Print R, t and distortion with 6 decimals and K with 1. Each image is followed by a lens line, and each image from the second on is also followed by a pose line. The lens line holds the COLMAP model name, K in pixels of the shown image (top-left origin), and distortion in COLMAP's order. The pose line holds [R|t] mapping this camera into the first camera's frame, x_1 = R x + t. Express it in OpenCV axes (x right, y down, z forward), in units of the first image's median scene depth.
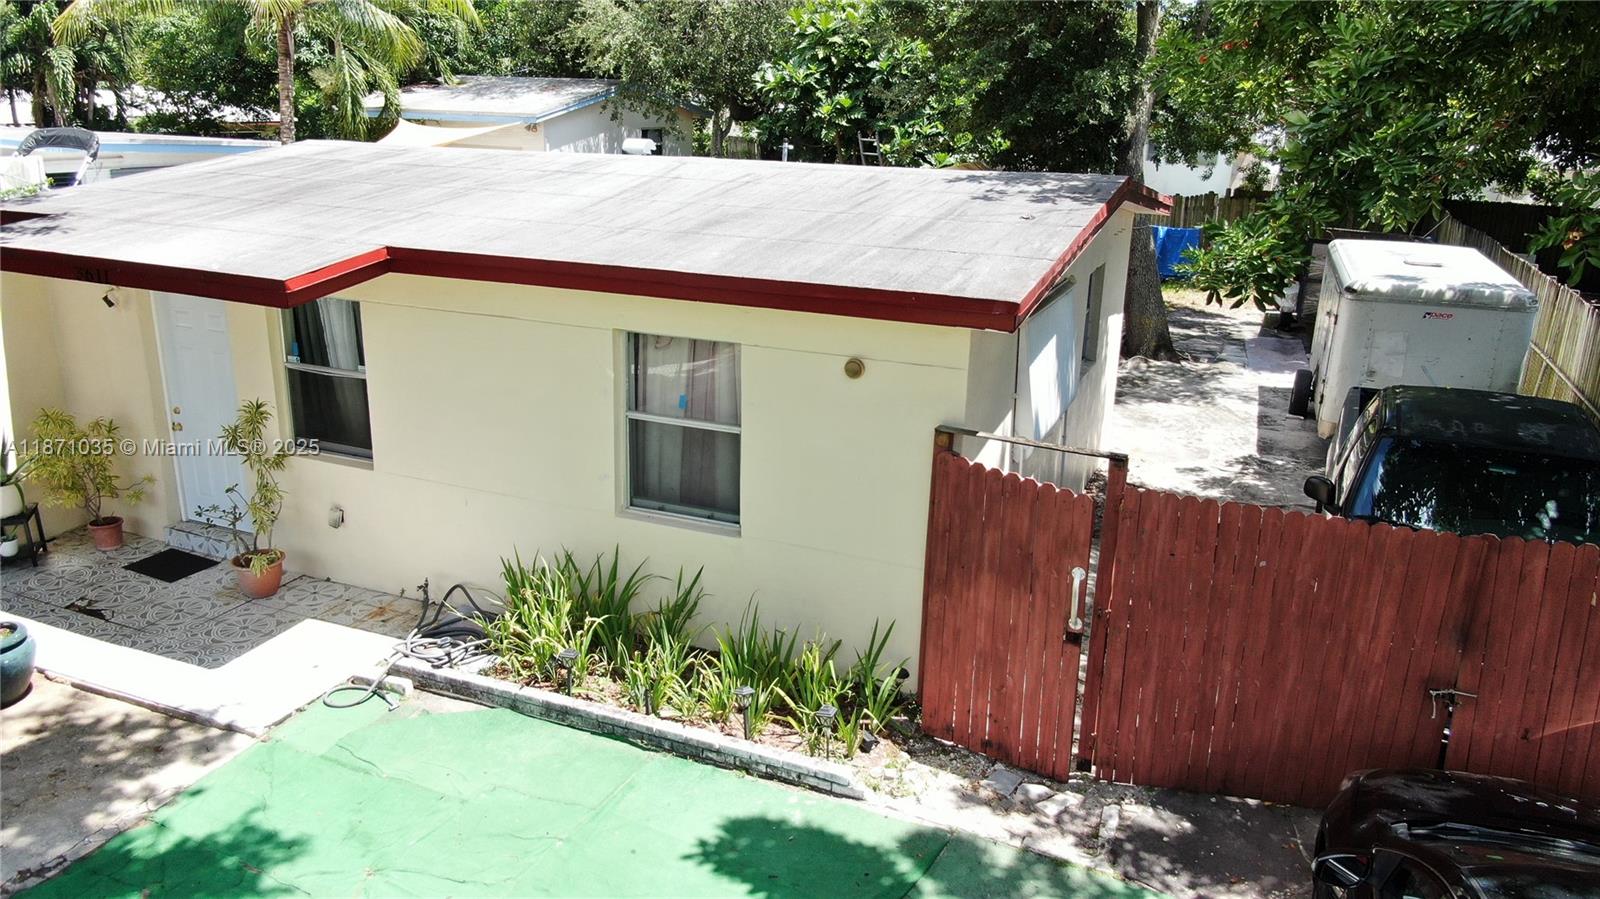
lens RADIAL K [[1139.7, 0, 801.6], [0, 1139.7, 446.5], [0, 0, 1]] dist [-0.023121, 0.003930]
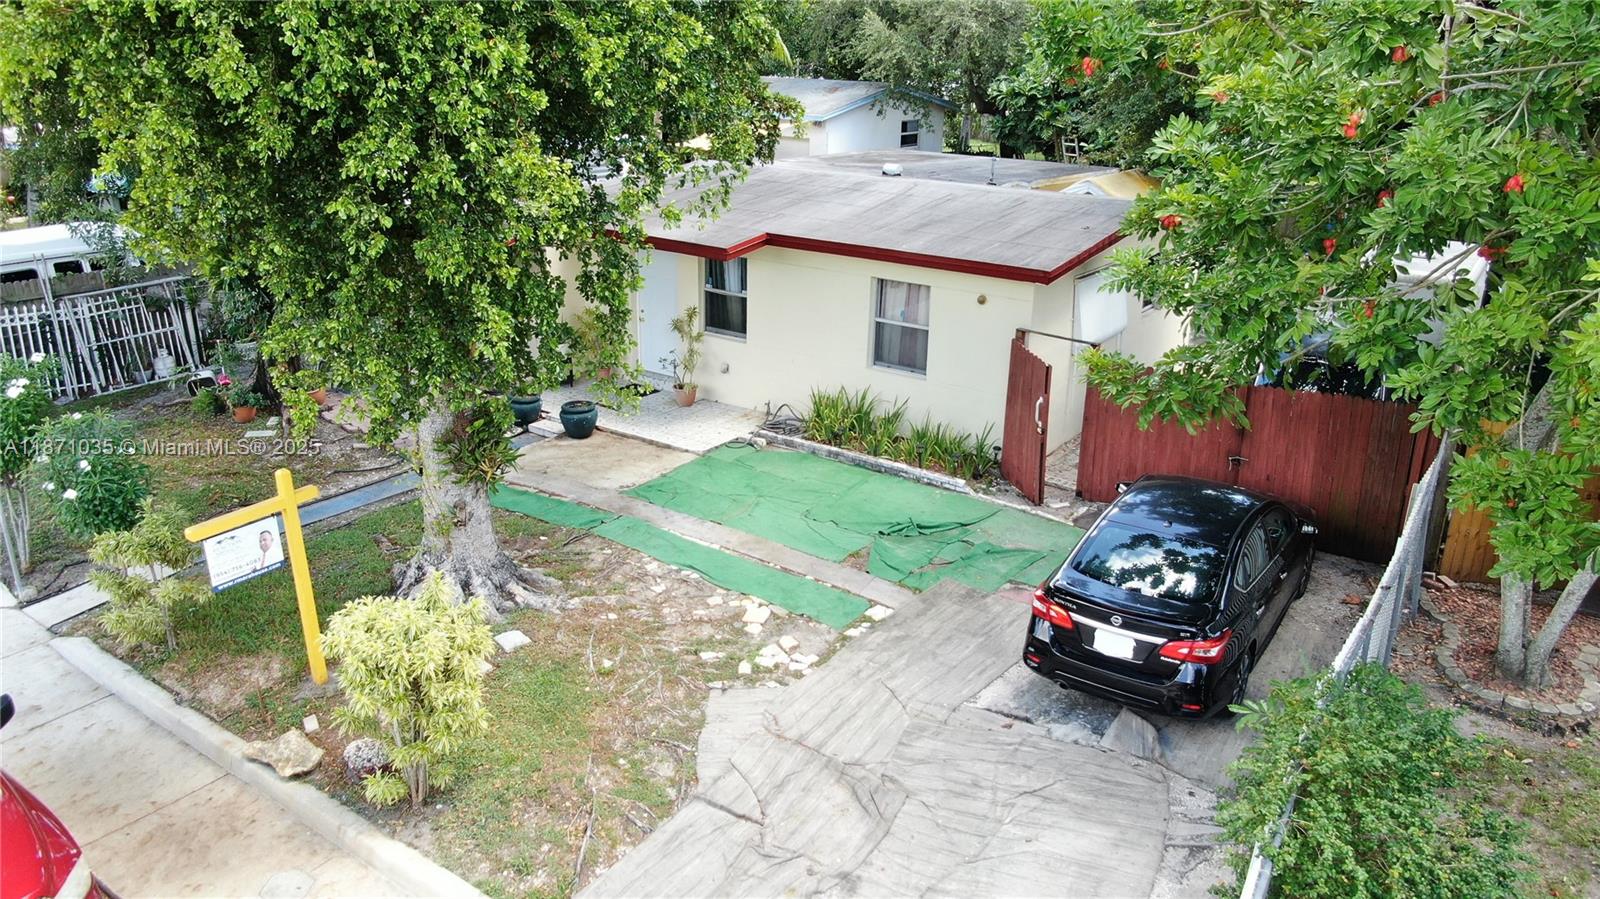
lens RADIAL K [[1139.7, 0, 796.7], [0, 1139.7, 458.7], [0, 0, 1]] dist [-0.023121, 0.003930]
pose [[0.973982, 0.072716, -0.214641, 0.157536], [-0.062436, 0.996571, 0.054301, 0.112819], [0.217854, -0.039487, 0.975182, -0.977291]]
